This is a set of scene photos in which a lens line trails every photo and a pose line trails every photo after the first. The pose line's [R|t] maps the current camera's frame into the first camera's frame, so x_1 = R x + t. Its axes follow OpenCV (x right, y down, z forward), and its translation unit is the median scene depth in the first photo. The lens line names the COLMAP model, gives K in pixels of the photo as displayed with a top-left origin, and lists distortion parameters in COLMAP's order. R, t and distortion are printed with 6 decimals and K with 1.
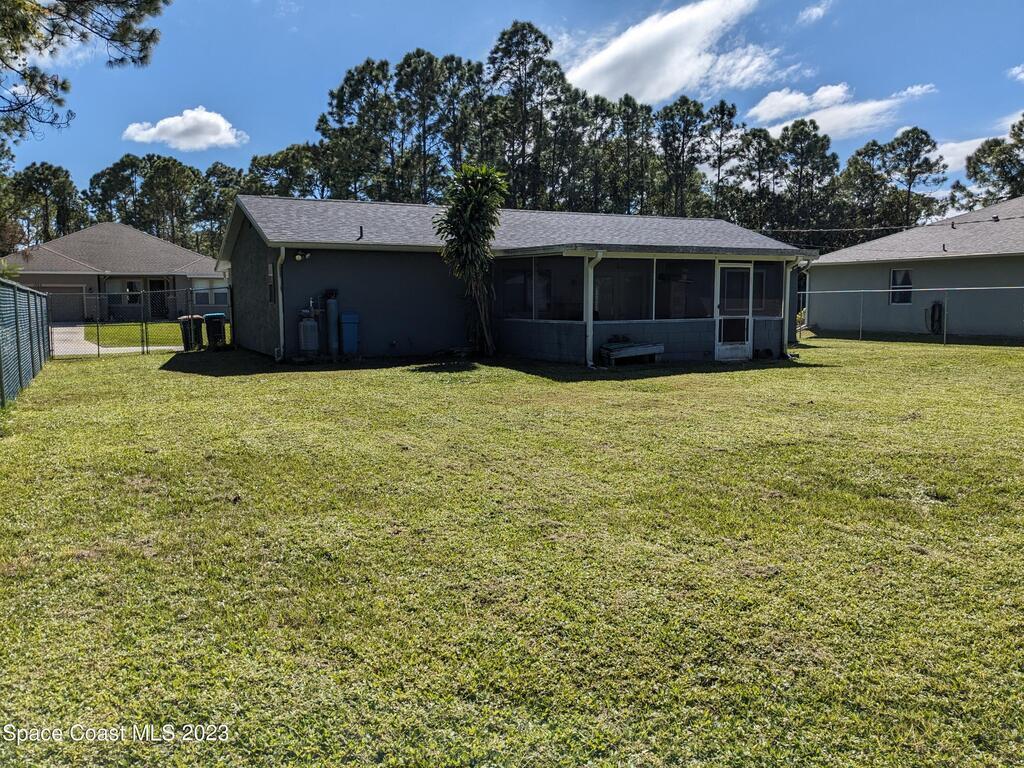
lens RADIAL K [[814.9, 0, 510.0], [0, 814.9, 377.8], [0, 0, 1]] dist [0.030124, -0.029773]
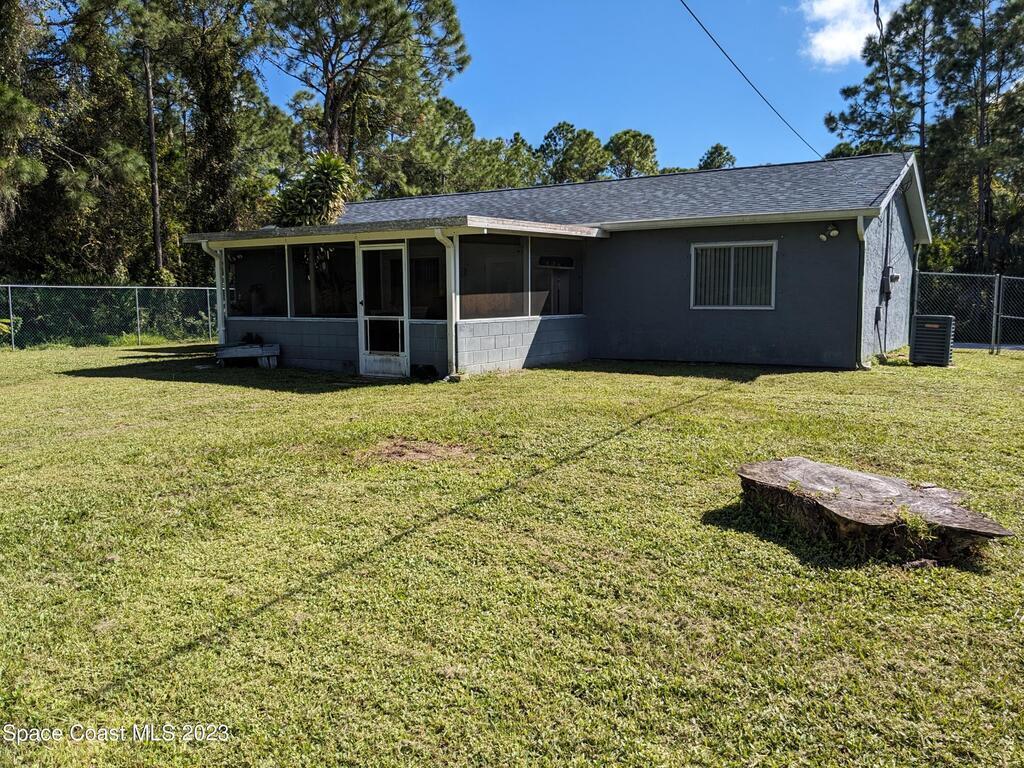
lens RADIAL K [[814.9, 0, 505.6], [0, 814.9, 386.6], [0, 0, 1]] dist [0.030124, -0.029773]
pose [[0.513270, 0.099519, -0.852438, 0.950213], [-0.081412, 0.994421, 0.067076, -0.069974], [0.854357, 0.034971, 0.518508, 0.705929]]
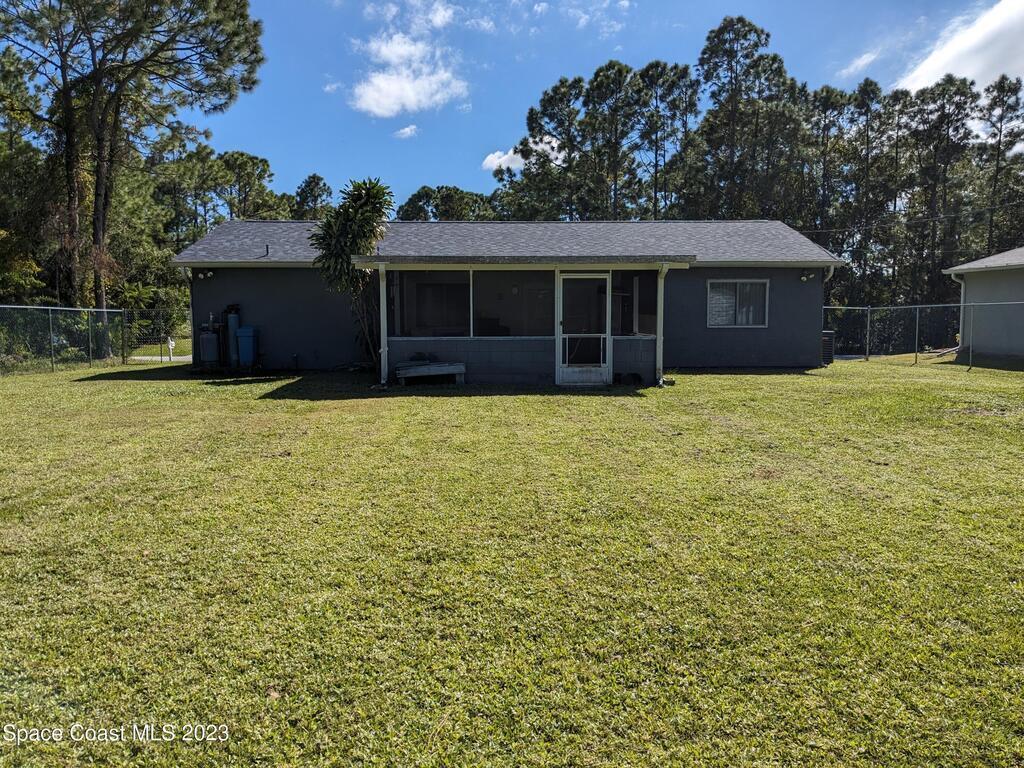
lens RADIAL K [[814.9, 0, 505.9], [0, 814.9, 391.7], [0, 0, 1]] dist [0.030124, -0.029773]
pose [[0.909590, 0.041080, -0.413471, 0.553518], [-0.042523, 0.999079, 0.005716, -0.015518], [0.413325, 0.012383, 0.910500, 0.170568]]
